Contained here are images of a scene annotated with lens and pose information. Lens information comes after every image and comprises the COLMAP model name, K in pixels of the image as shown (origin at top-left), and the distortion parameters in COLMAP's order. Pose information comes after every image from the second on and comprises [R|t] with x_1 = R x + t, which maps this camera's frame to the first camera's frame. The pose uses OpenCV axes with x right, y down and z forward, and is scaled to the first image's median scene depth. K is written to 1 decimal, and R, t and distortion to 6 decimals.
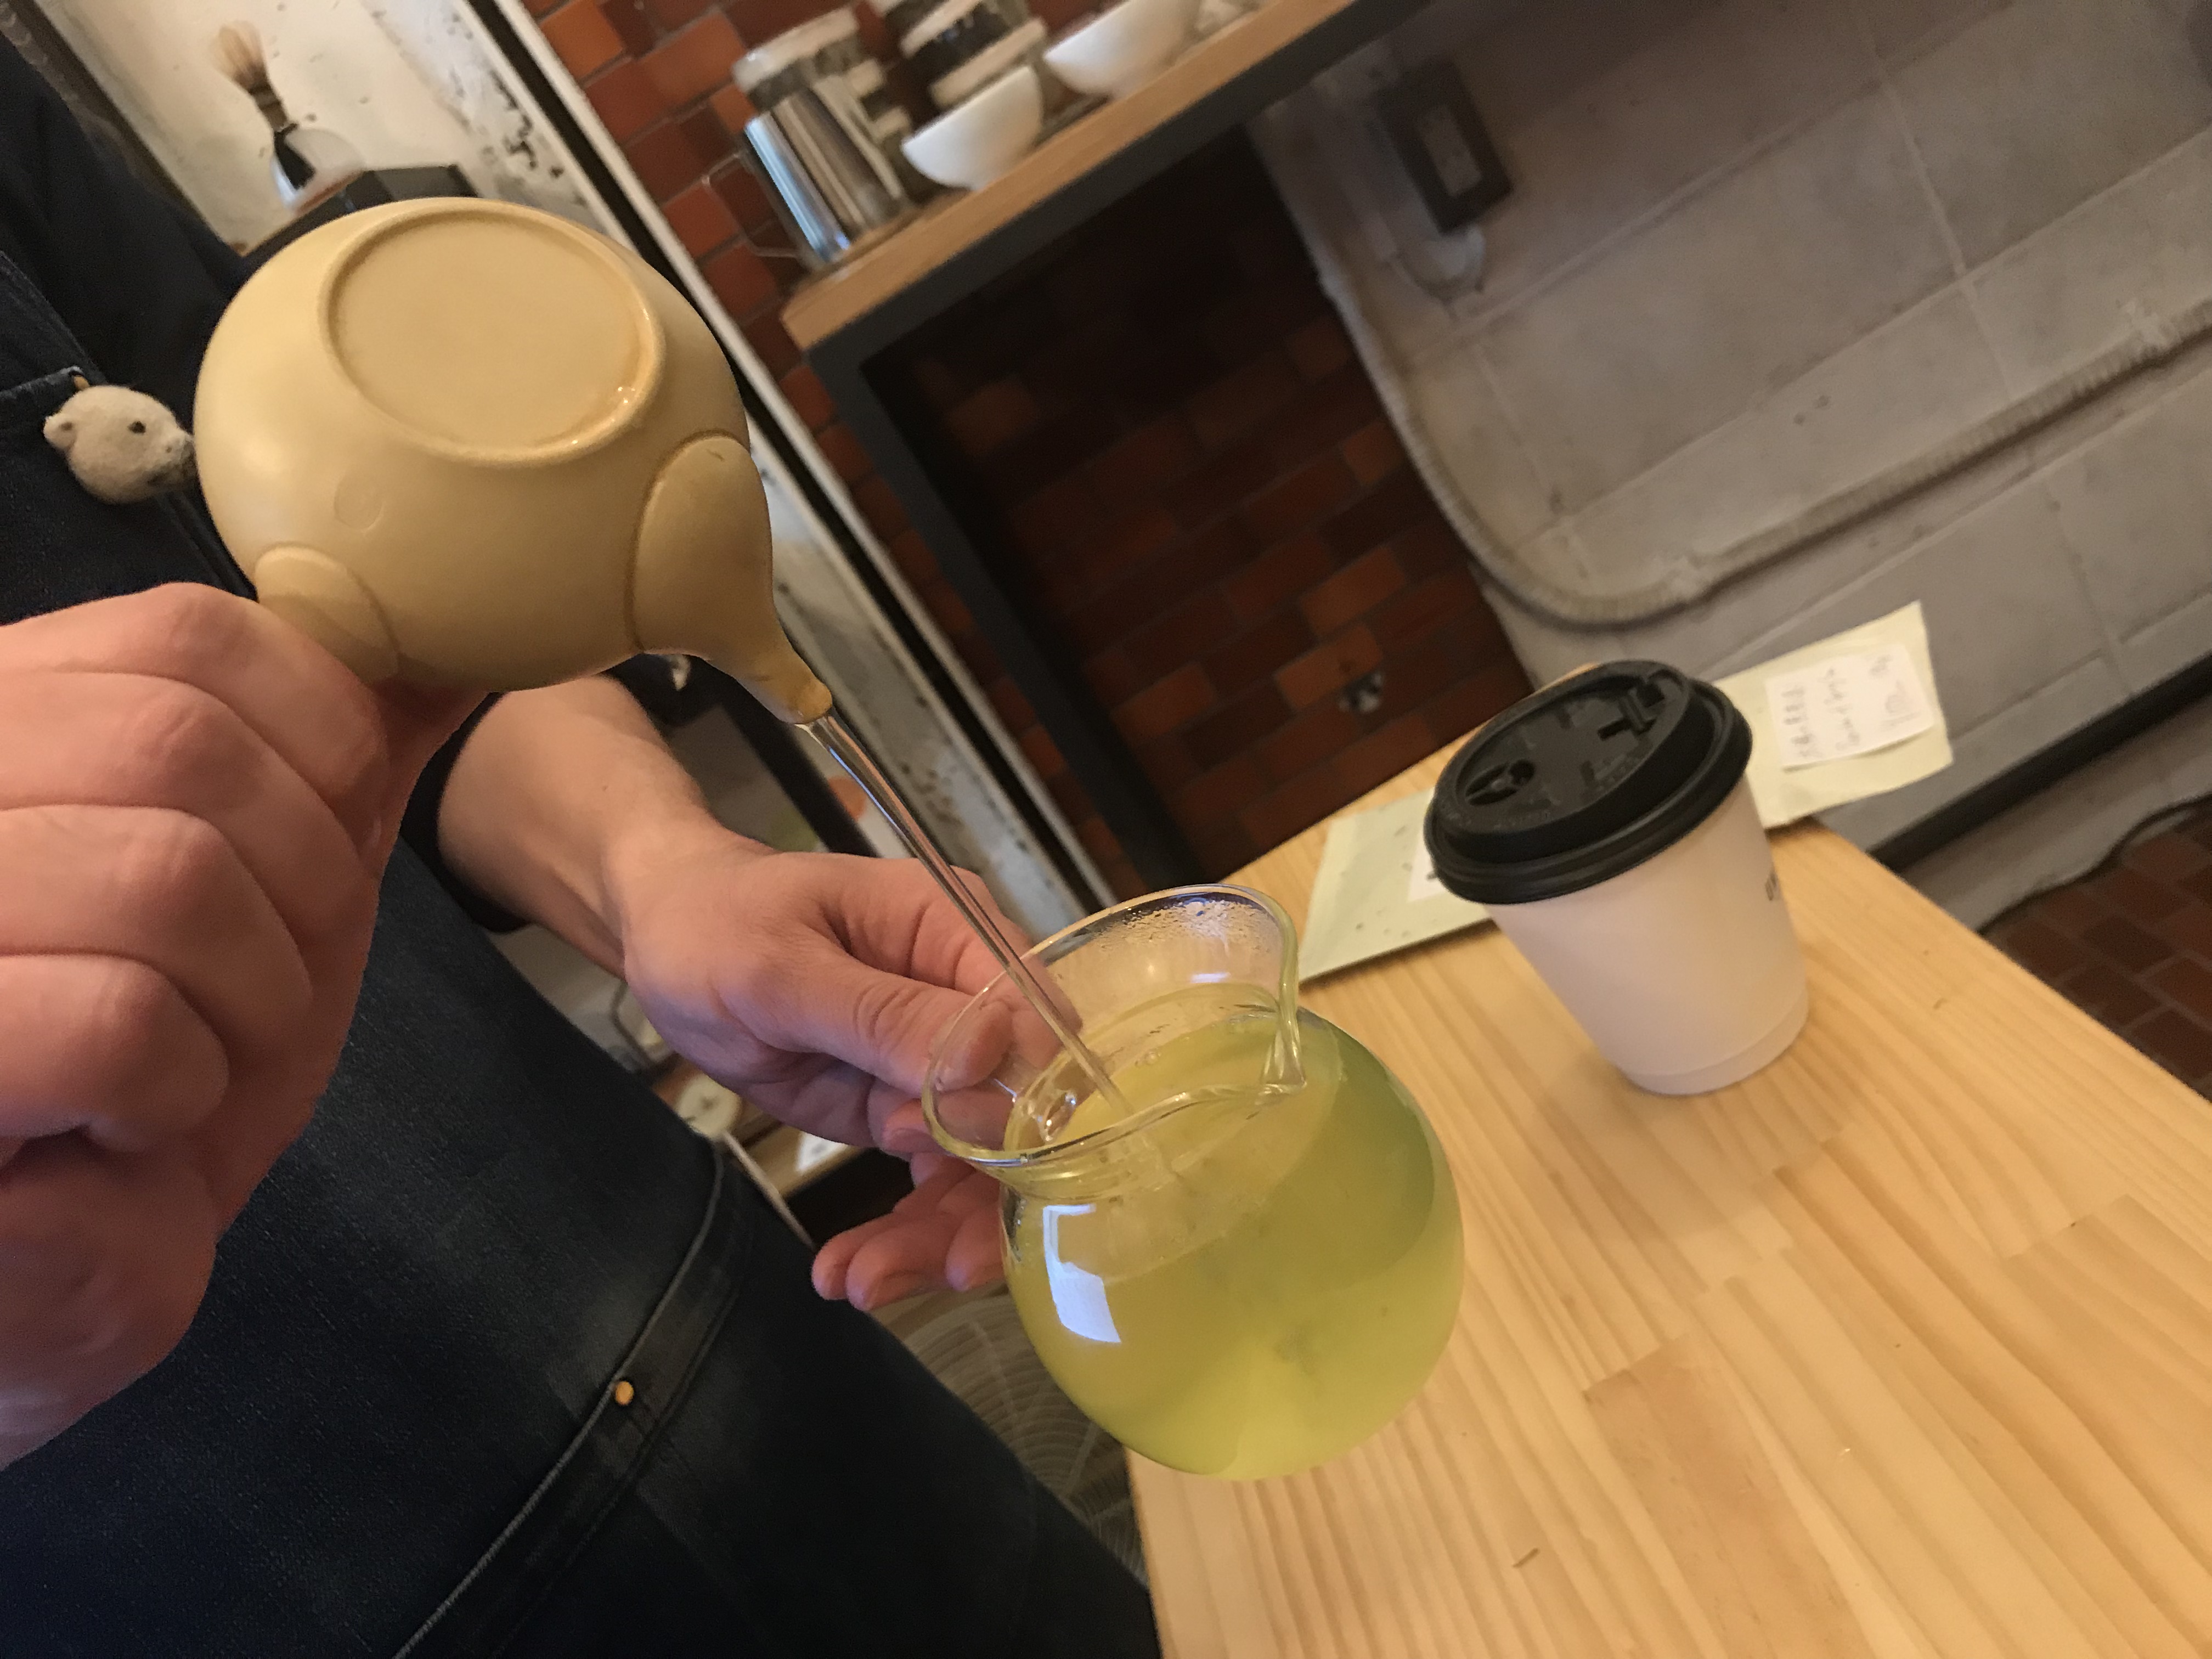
lens RADIAL K [[1797.0, 0, 1112.1], [0, 1797.0, 813.0], [0, 0, 1]] dist [0.030730, -0.033717]
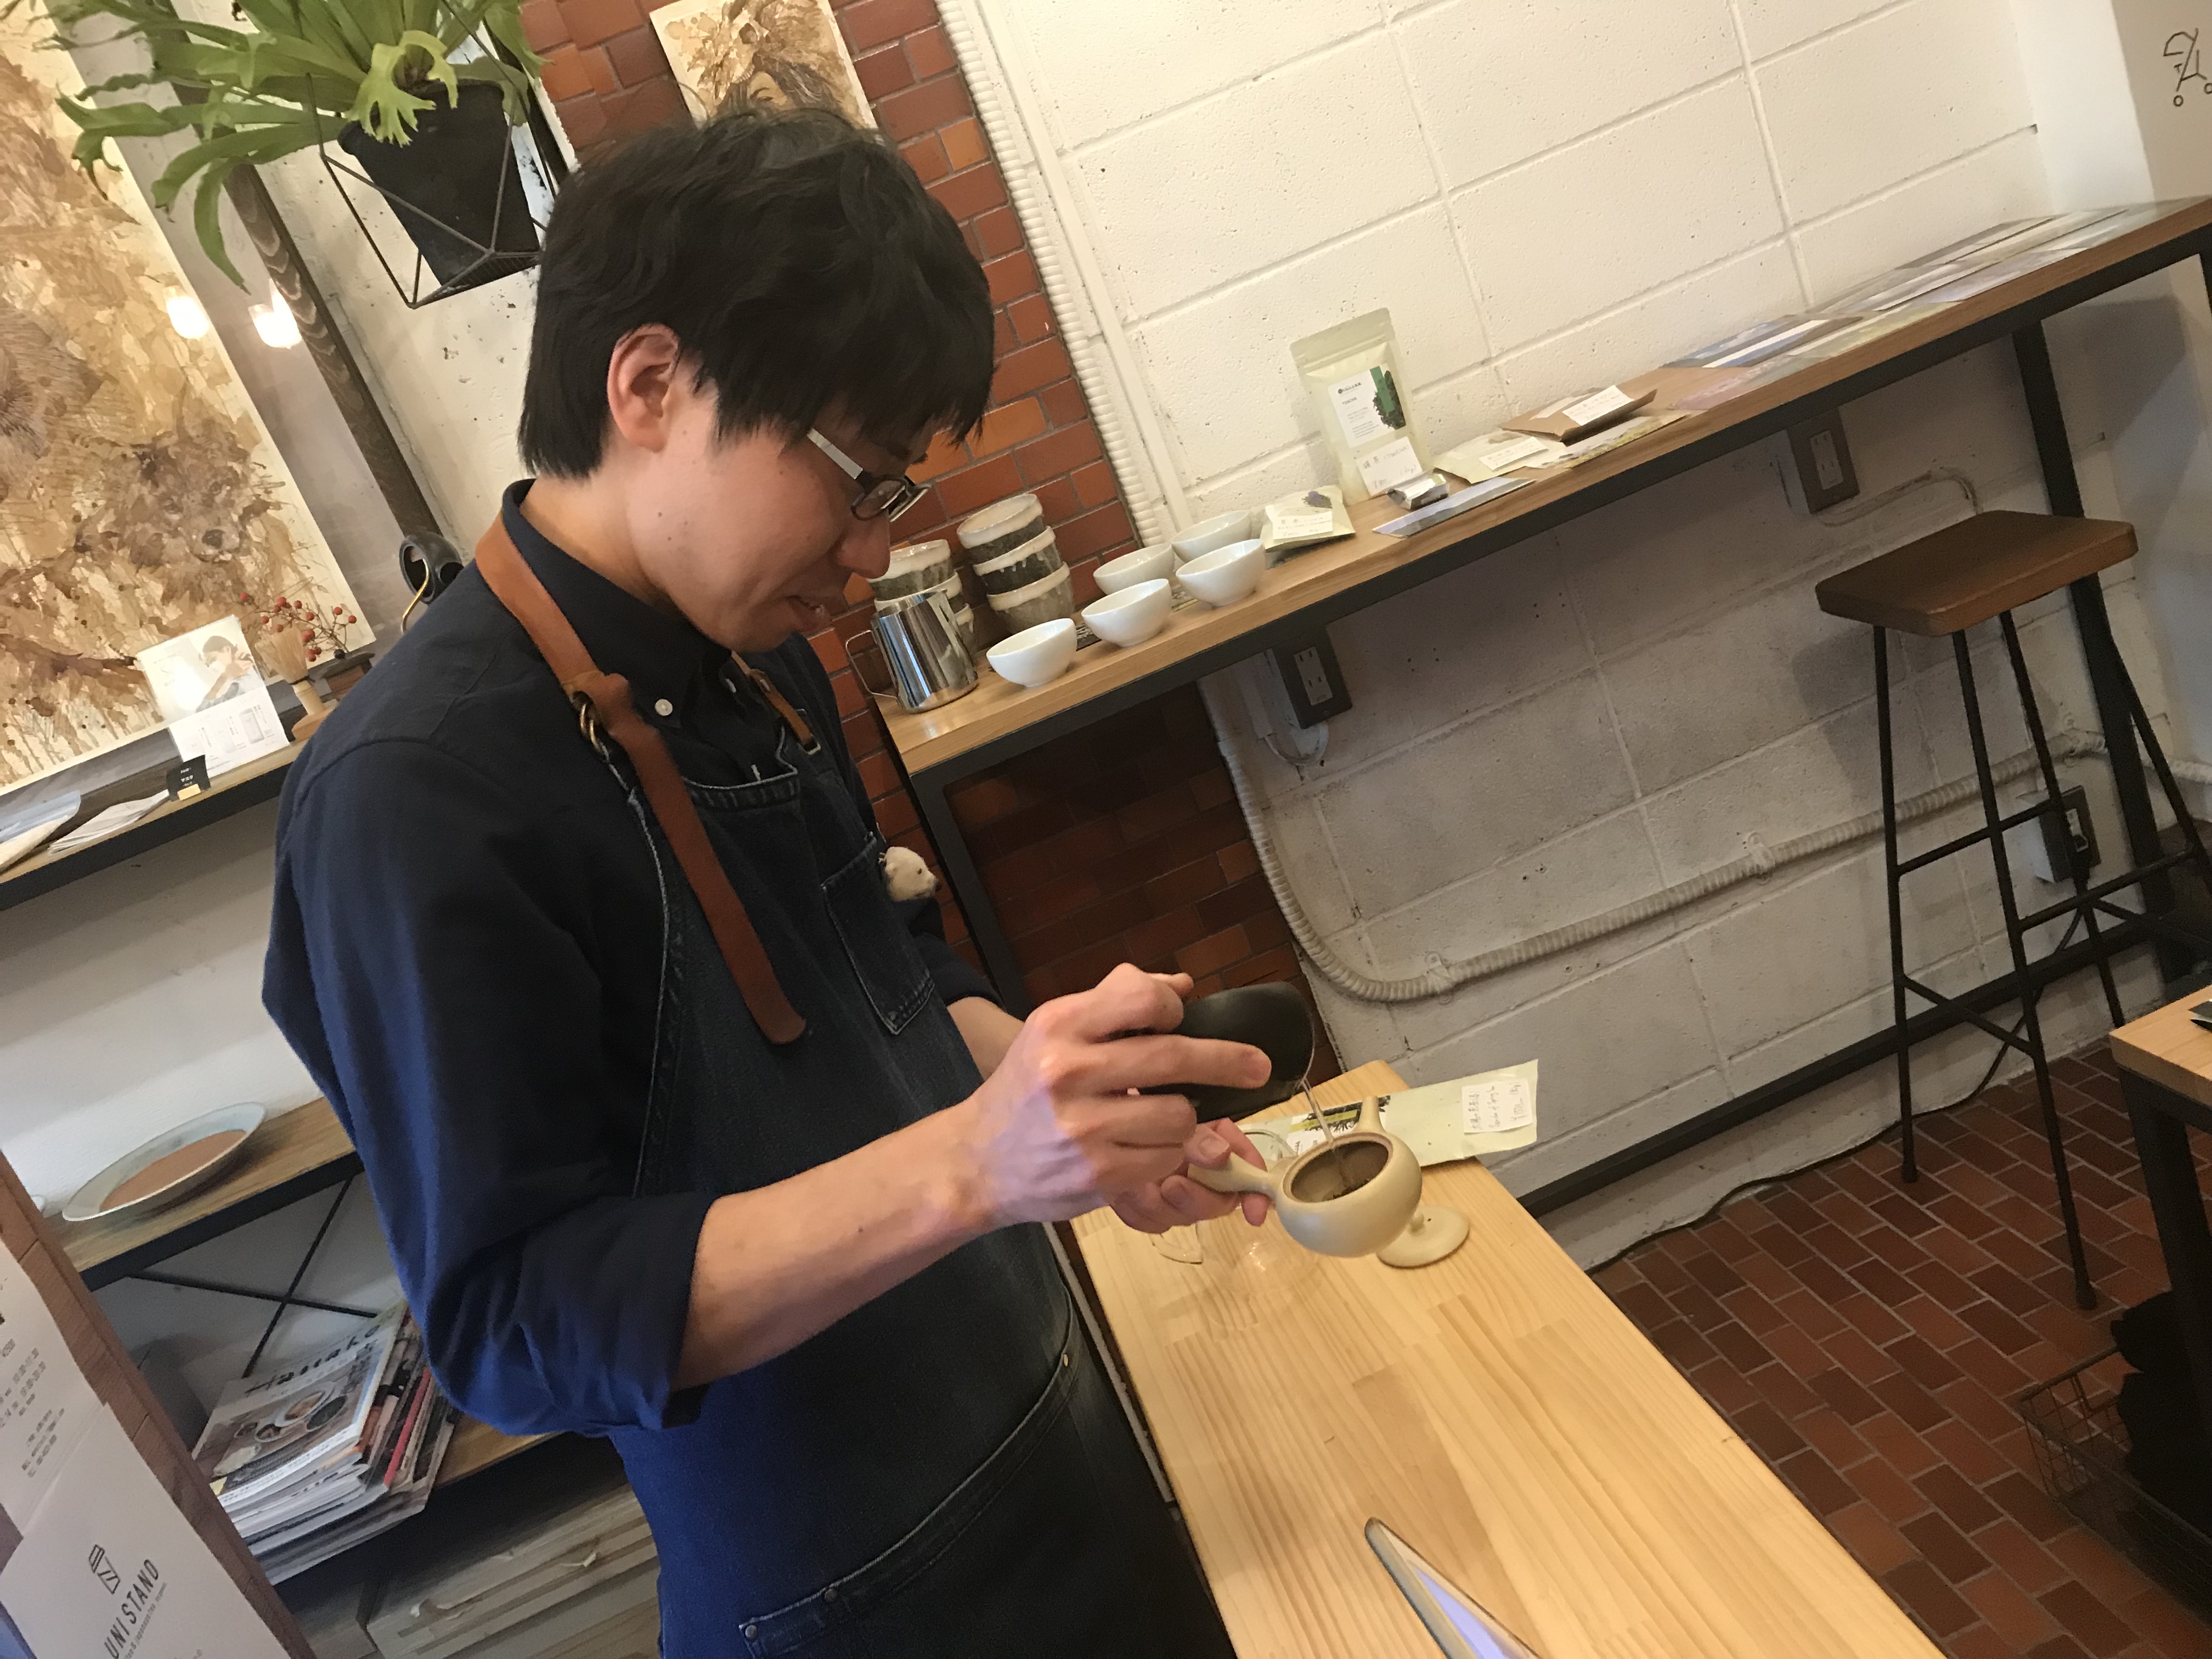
lens RADIAL K [[1797.0, 0, 1085.9], [0, 1797.0, 814.9], [0, 0, 1]] dist [0.030730, -0.033717]
pose [[0.983698, 0.148466, 0.101469, -0.126483], [-0.132511, 0.979900, -0.149122, -0.006016], [-0.121569, 0.133245, 0.983599, -0.405020]]
